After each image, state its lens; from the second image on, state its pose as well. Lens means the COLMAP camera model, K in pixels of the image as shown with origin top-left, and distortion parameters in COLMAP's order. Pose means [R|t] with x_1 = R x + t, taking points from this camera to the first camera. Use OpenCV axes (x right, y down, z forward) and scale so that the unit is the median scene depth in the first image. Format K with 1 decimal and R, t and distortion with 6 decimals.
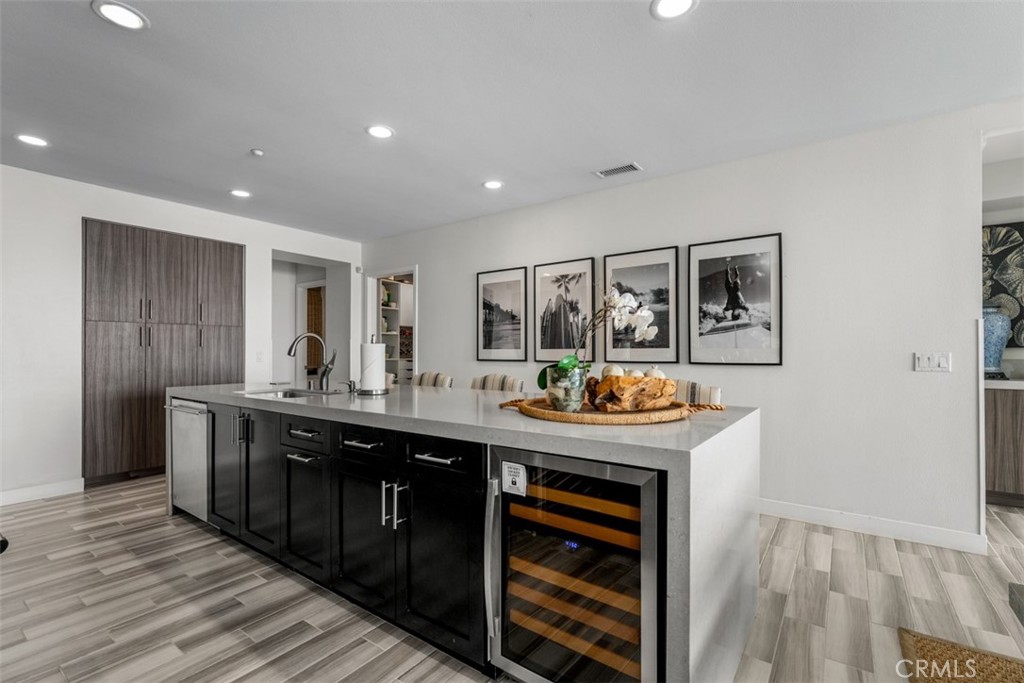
lens RADIAL K [[460.9, 0, 509.6], [0, 460.9, 350.0], [0, 0, 1]] dist [-0.005620, 0.002429]
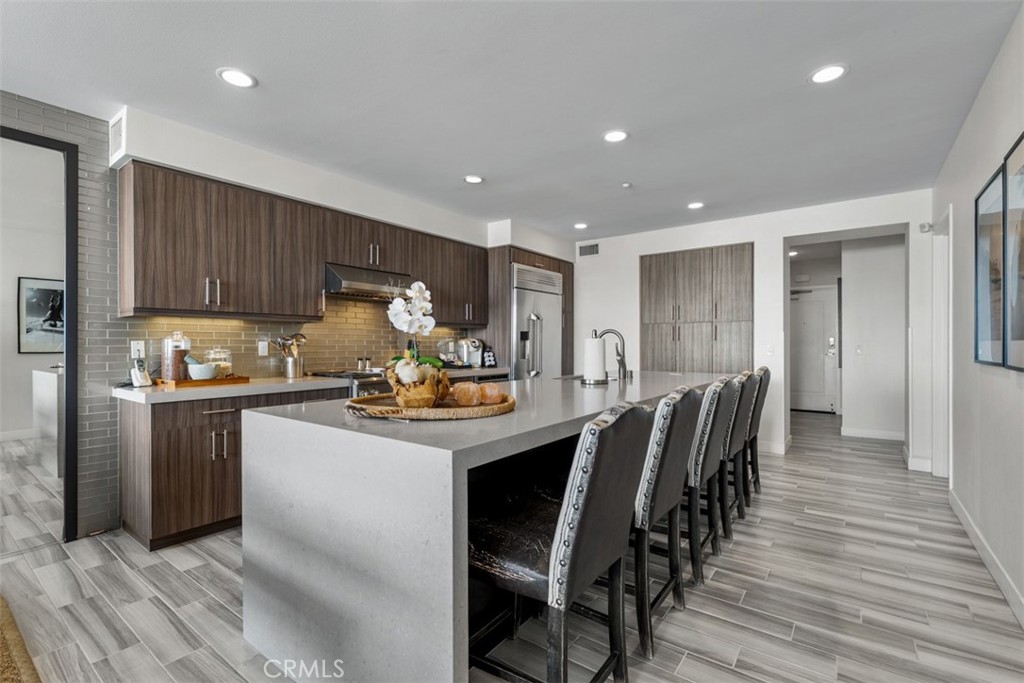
lens RADIAL K [[460.9, 0, 512.2], [0, 460.9, 344.3], [0, 0, 1]] dist [-0.005620, 0.002429]
pose [[-0.016255, 0.000760, -0.999868, 0.541450], [0.002248, 0.999997, 0.000723, 0.000478], [0.999865, -0.002236, -0.016256, 0.550843]]
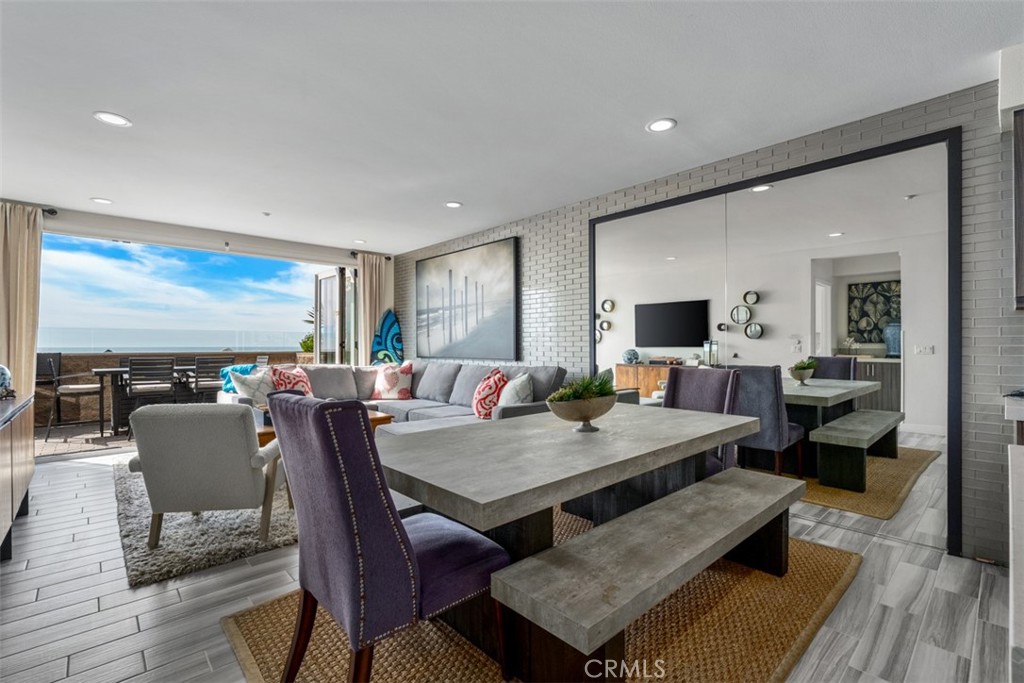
lens RADIAL K [[460.9, 0, 511.8], [0, 460.9, 346.2], [0, 0, 1]] dist [-0.005620, 0.002429]
pose [[-0.980792, 0.001641, 0.195048, 0.351364], [0.001620, 0.999999, -0.000267, 0.002071], [-0.195049, 0.000054, -0.980794, 0.623780]]
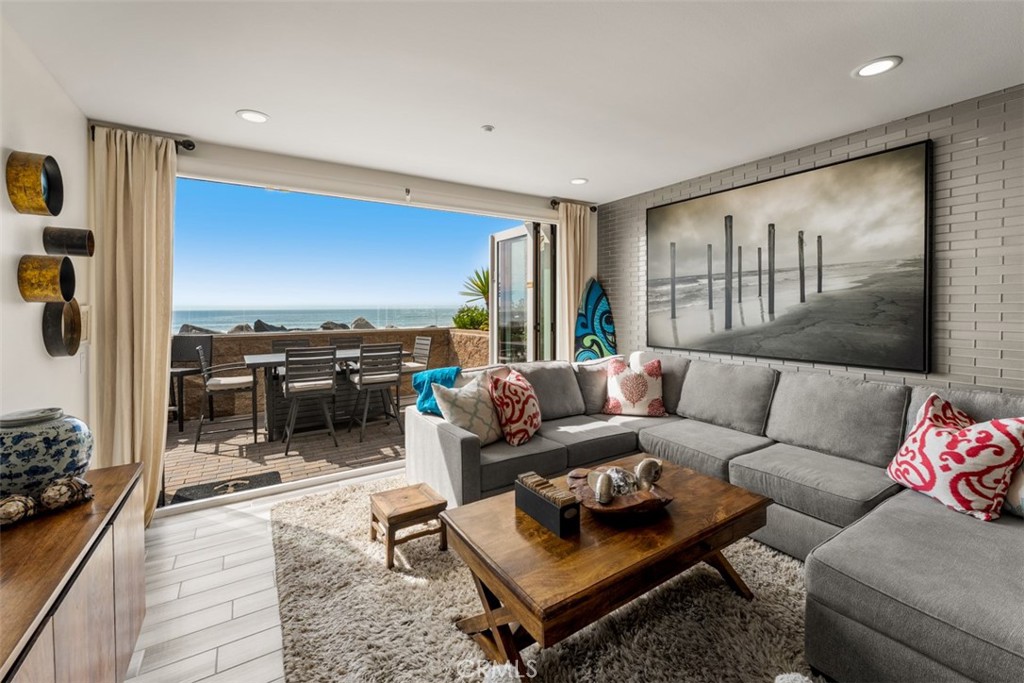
lens RADIAL K [[417.8, 0, 502.4], [0, 417.8, 313.2], [0, 0, 1]] dist [0.003362, -0.001274]
pose [[-0.926332, -0.000296, 0.376709, 0.933288], [0.005478, 0.999883, 0.014255, -0.058439], [-0.376669, 0.015269, -0.926222, 0.189106]]
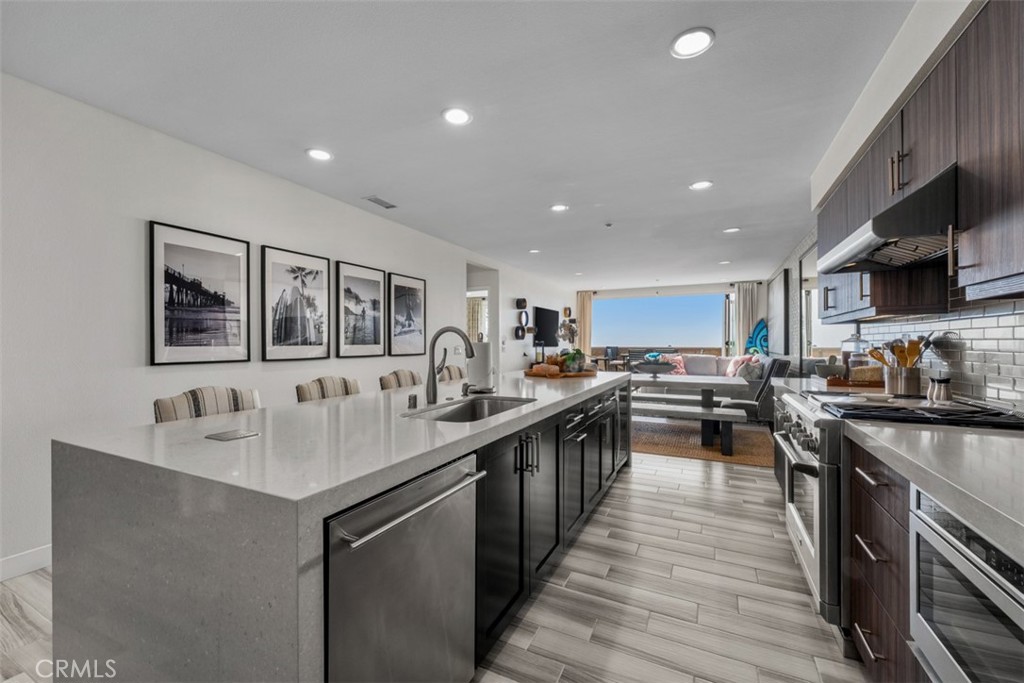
lens RADIAL K [[417.8, 0, 512.5], [0, 417.8, 341.1], [0, 0, 1]] dist [0.003362, -0.001274]
pose [[-0.184747, 0.006525, 0.982764, -0.811288], [0.002434, 0.999978, -0.006182, -0.005589], [-0.982783, 0.001250, -0.184759, 0.741747]]
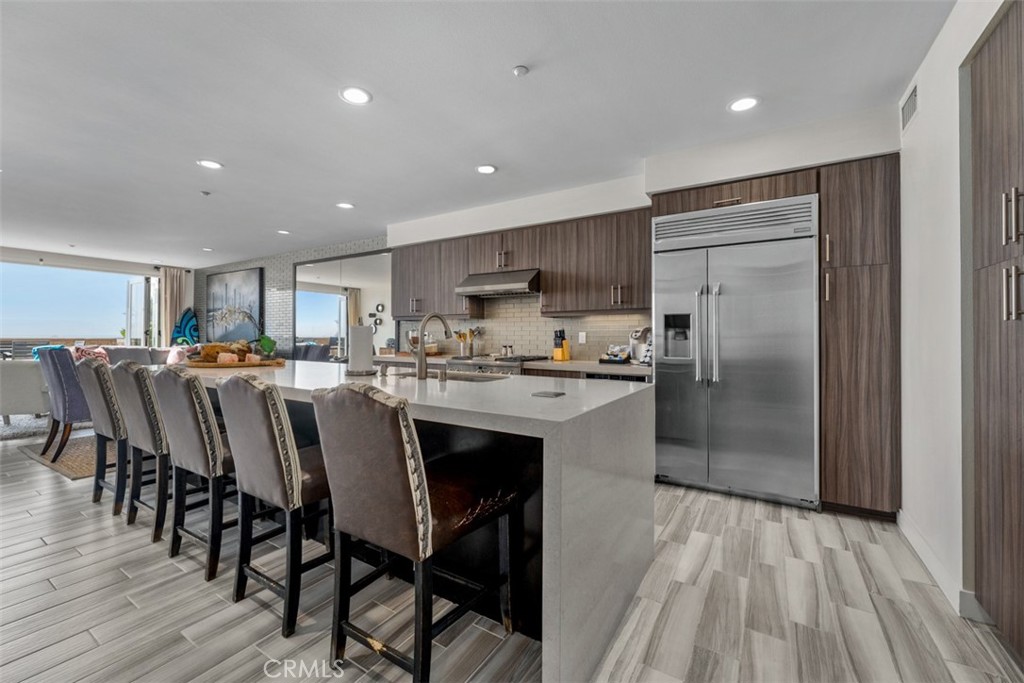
lens RADIAL K [[417.8, 0, 504.6], [0, 417.8, 336.4], [0, 0, 1]] dist [0.003362, -0.001274]
pose [[-0.998234, -0.007243, -0.058961, -0.384044], [-0.007042, 0.999969, -0.003612, 0.009473], [0.058985, -0.003190, -0.998254, 1.306847]]
